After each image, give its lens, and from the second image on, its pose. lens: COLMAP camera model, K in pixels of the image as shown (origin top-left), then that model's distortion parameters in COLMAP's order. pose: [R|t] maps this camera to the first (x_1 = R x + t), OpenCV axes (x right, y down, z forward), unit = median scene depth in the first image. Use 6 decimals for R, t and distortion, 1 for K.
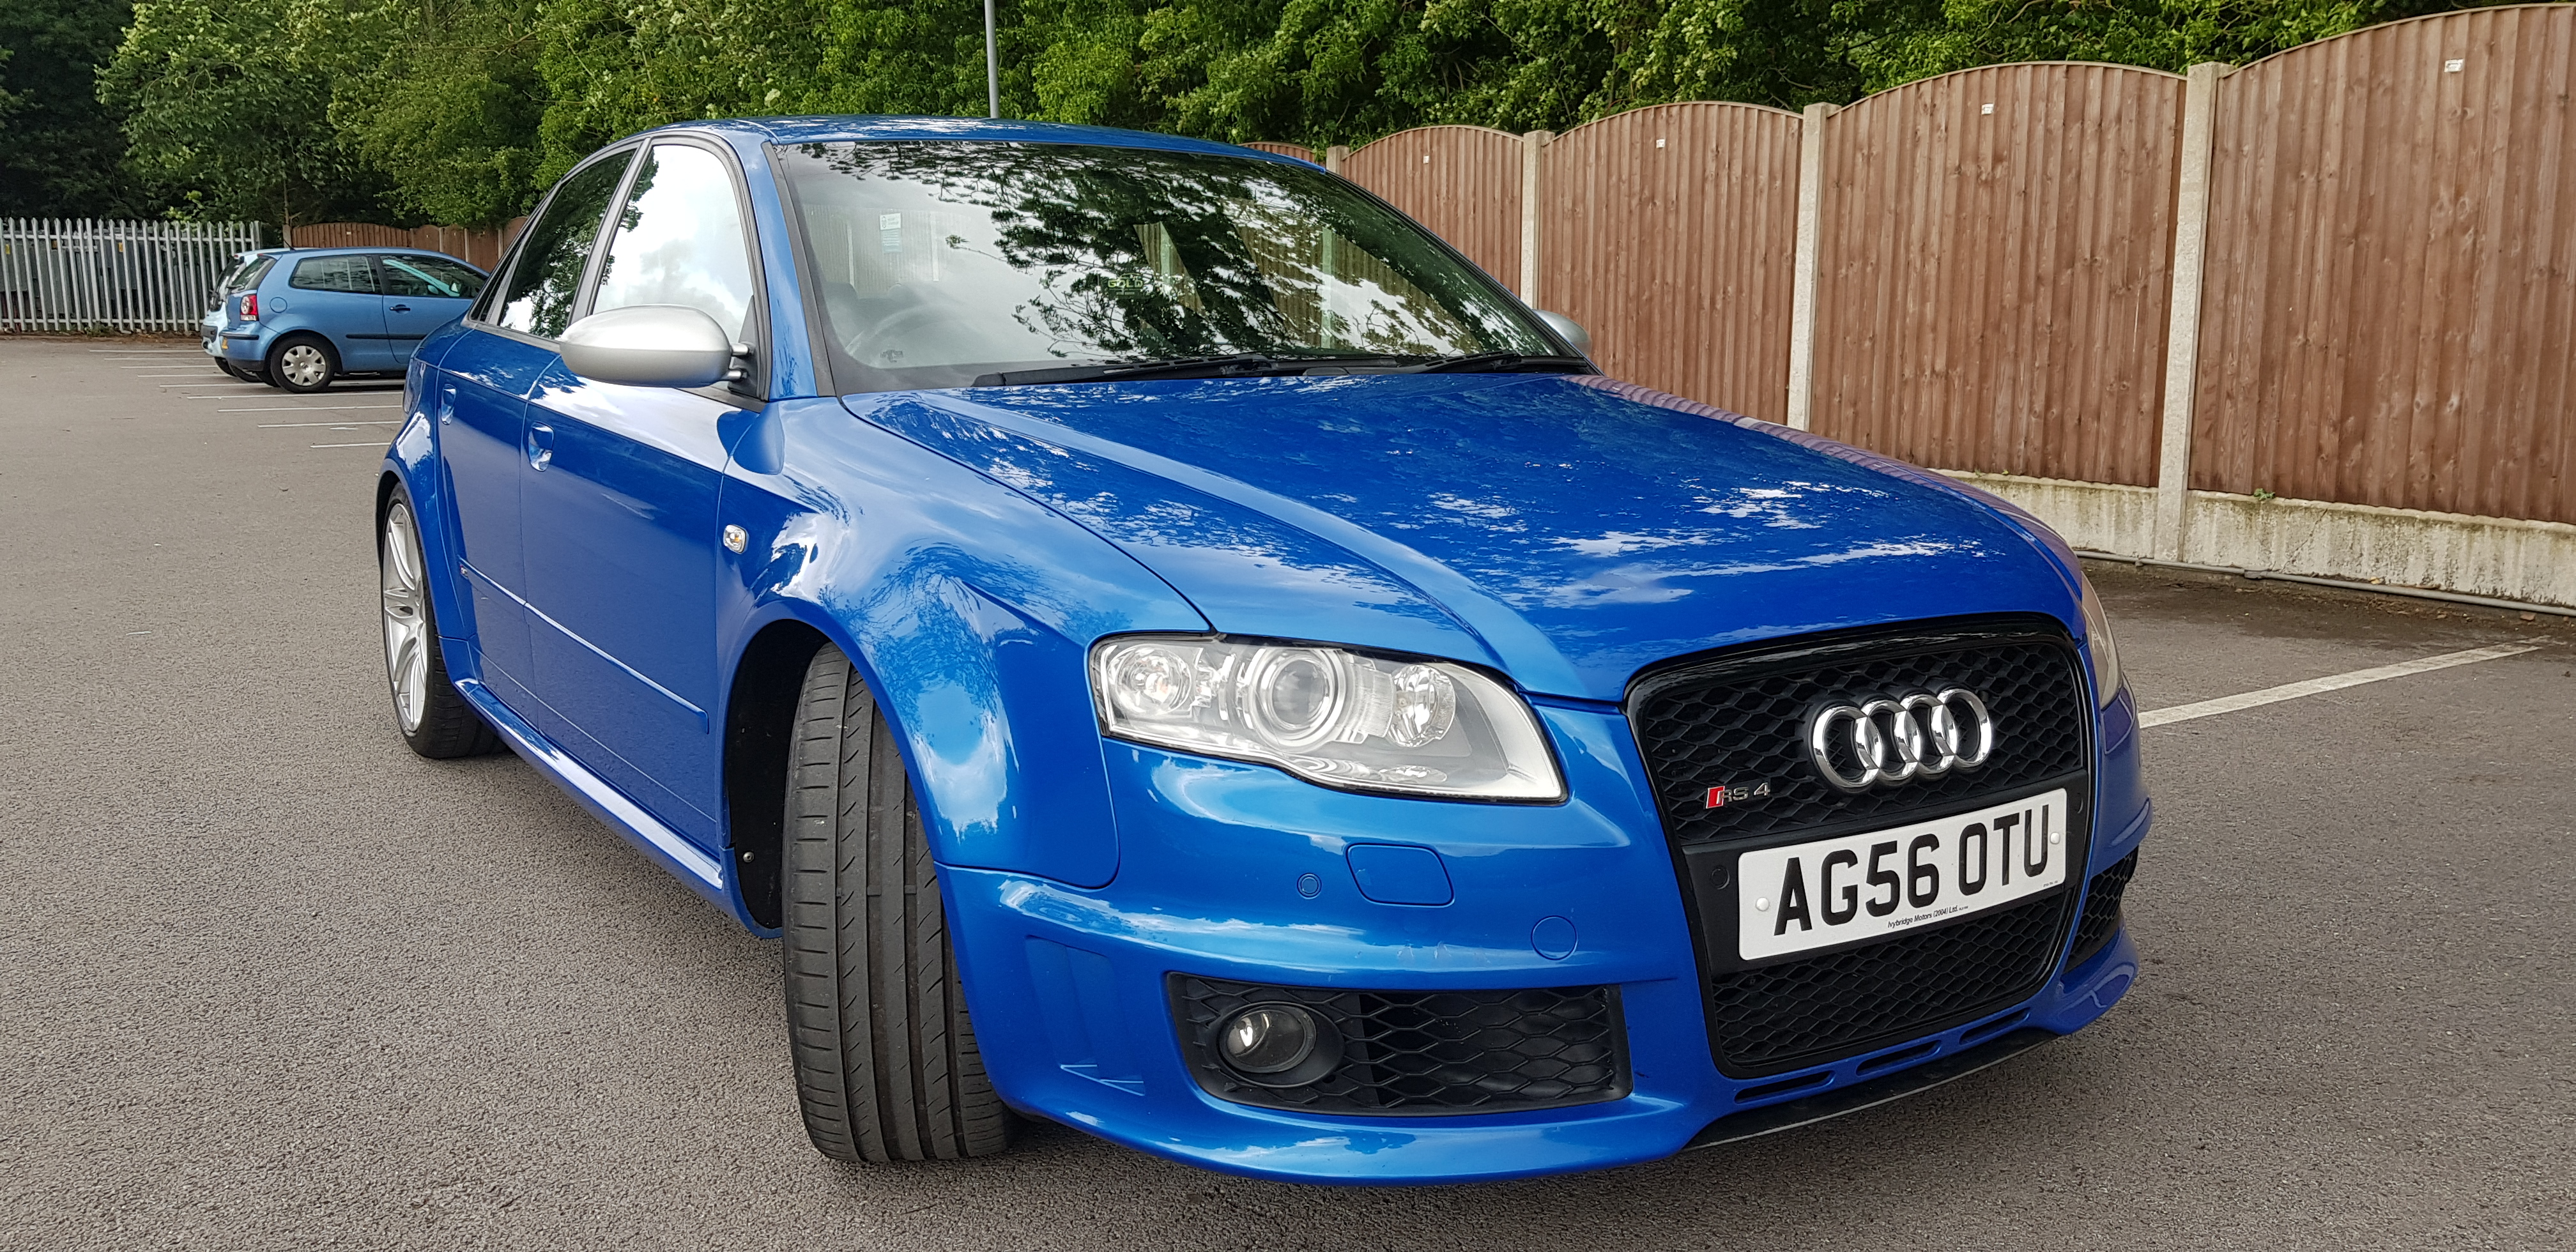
lens RADIAL K [[2154.0, 0, 1288.0], [0, 2154.0, 626.0], [0, 0, 1]] dist [0.155498, -0.209541]
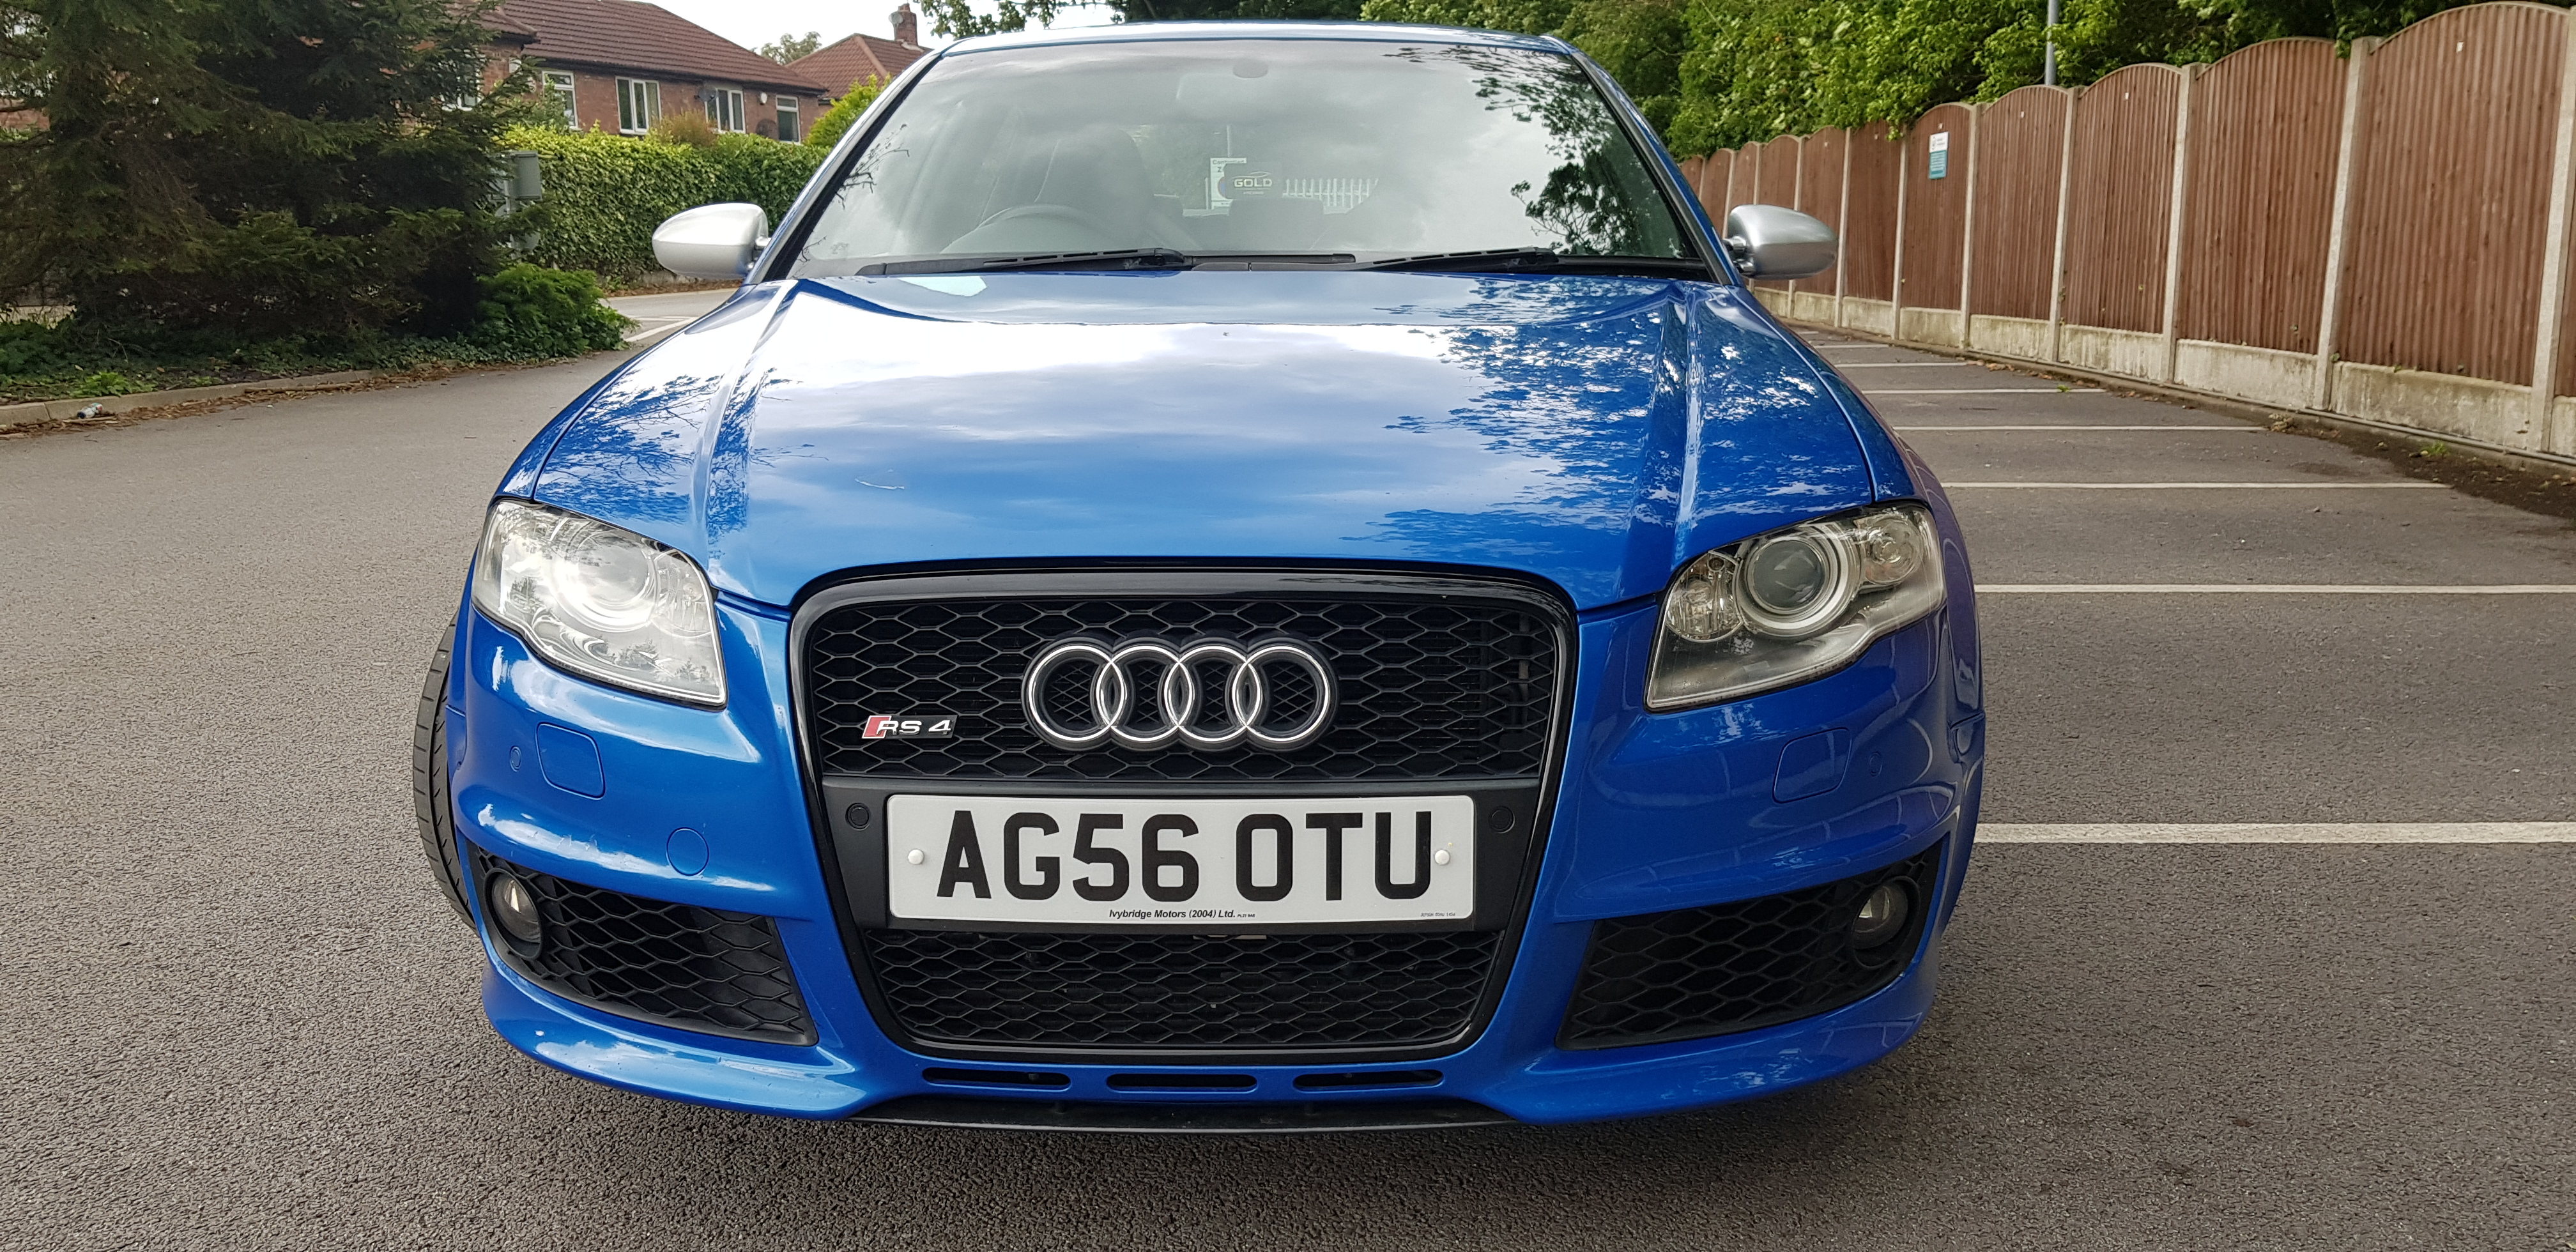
lens RADIAL K [[2154.0, 0, 1288.0], [0, 2154.0, 626.0], [0, 0, 1]] dist [0.155498, -0.209541]
pose [[0.813210, 0.104626, -0.572488, 0.791613], [-0.092877, 0.994431, 0.049808, -0.019516], [0.574511, 0.012666, 0.818399, 0.362808]]
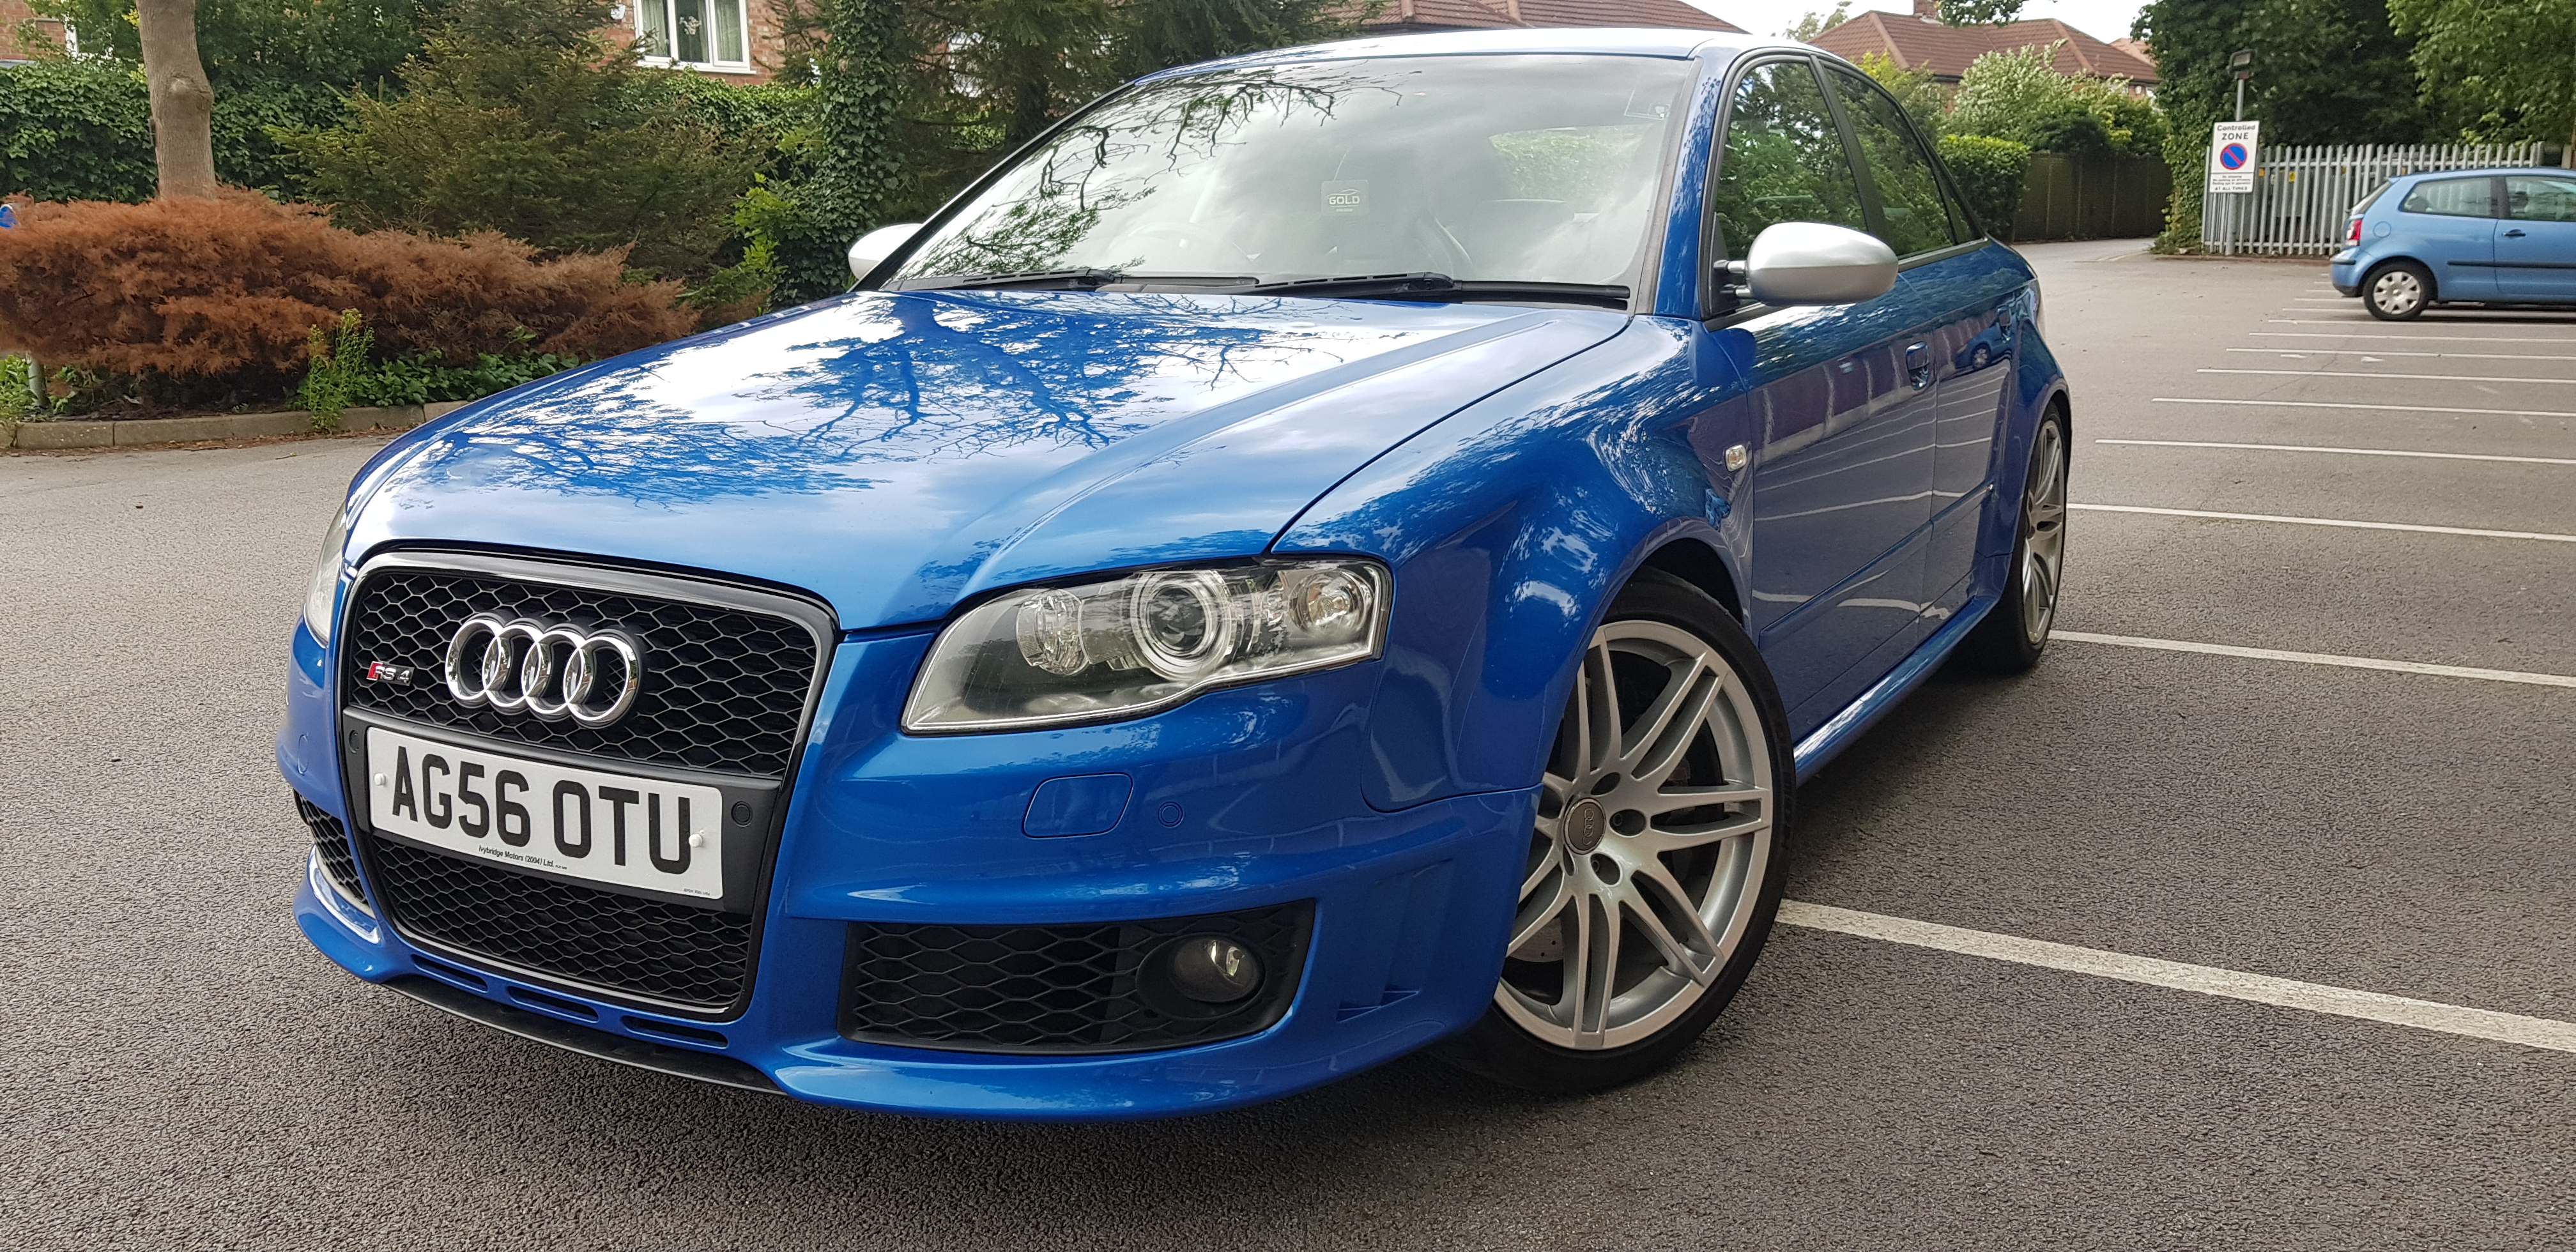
lens RADIAL K [[2149.8, 0, 1288.0], [0, 2149.8, 626.0], [0, 0, 1]] dist [0.053225, -0.007077]
pose [[0.425285, 0.175479, -0.887885, 1.276604], [-0.144955, 0.981566, 0.124563, -0.134919], [0.893376, 0.075728, 0.442882, 0.886245]]
